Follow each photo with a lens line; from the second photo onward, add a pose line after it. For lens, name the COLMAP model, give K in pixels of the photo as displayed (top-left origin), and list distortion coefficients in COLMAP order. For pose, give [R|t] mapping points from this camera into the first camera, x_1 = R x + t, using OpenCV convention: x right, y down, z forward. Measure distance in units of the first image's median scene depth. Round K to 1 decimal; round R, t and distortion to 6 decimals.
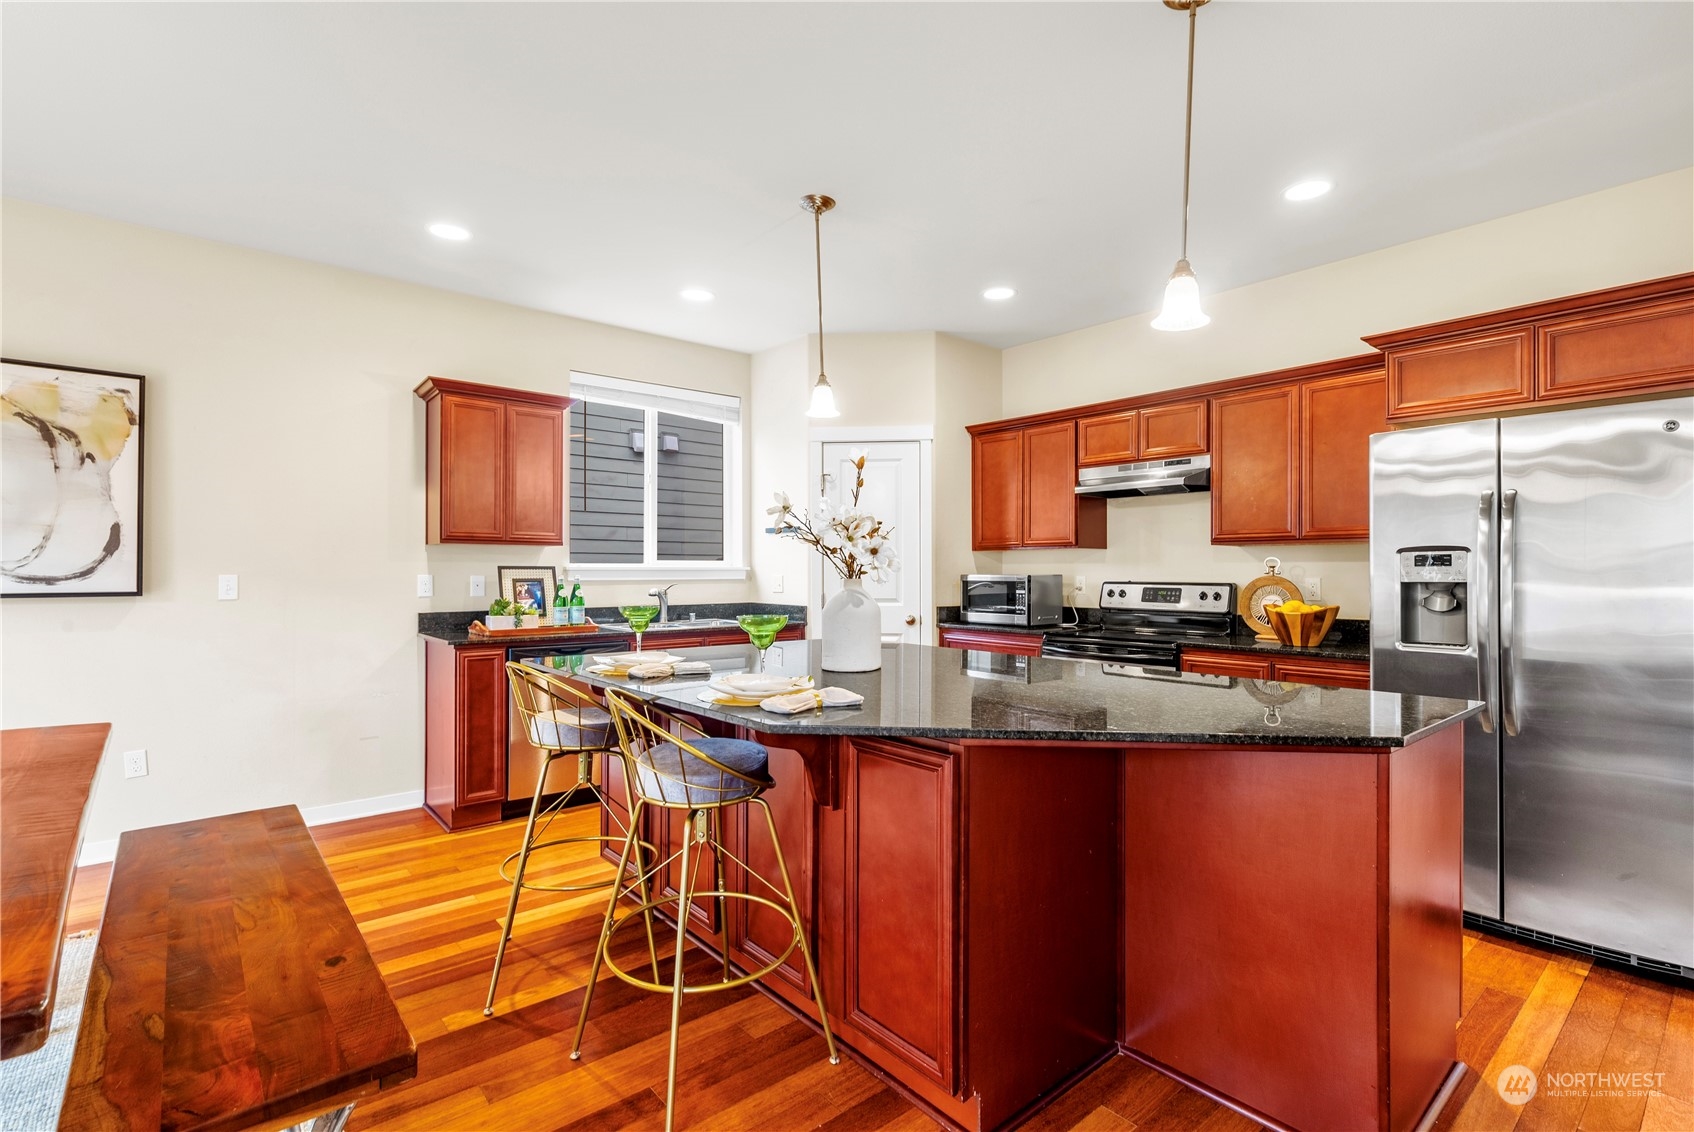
lens RADIAL K [[780.2, 0, 857.4], [0, 780.2, 568.0], [0, 0, 1]] dist [0.003105, 0.000452]
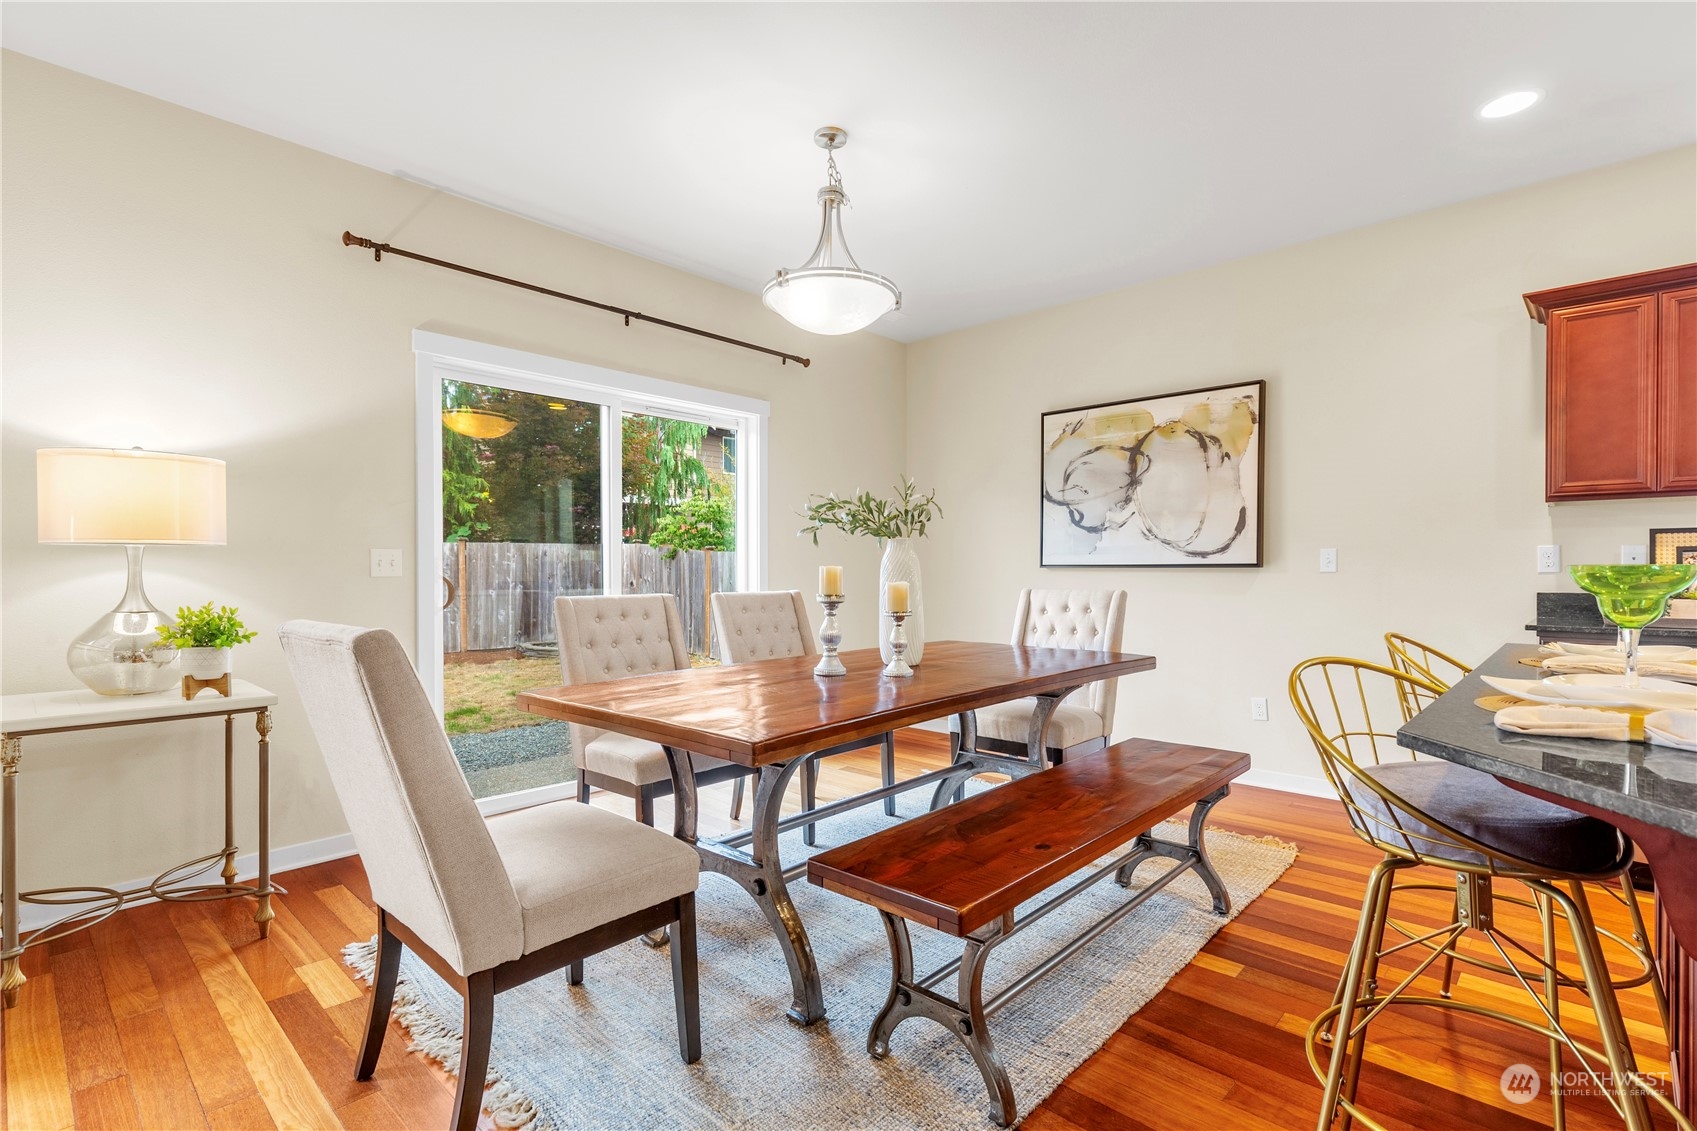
lens RADIAL K [[794.3, 0, 845.3], [0, 794.3, 575.7], [0, 0, 1]] dist [0.001184, -0.000190]
pose [[0.110258, 0.005823, -0.993886, 0.205569], [0.006489, 0.999957, 0.006579, 0.036154], [0.993882, -0.007174, 0.110215, 0.244658]]
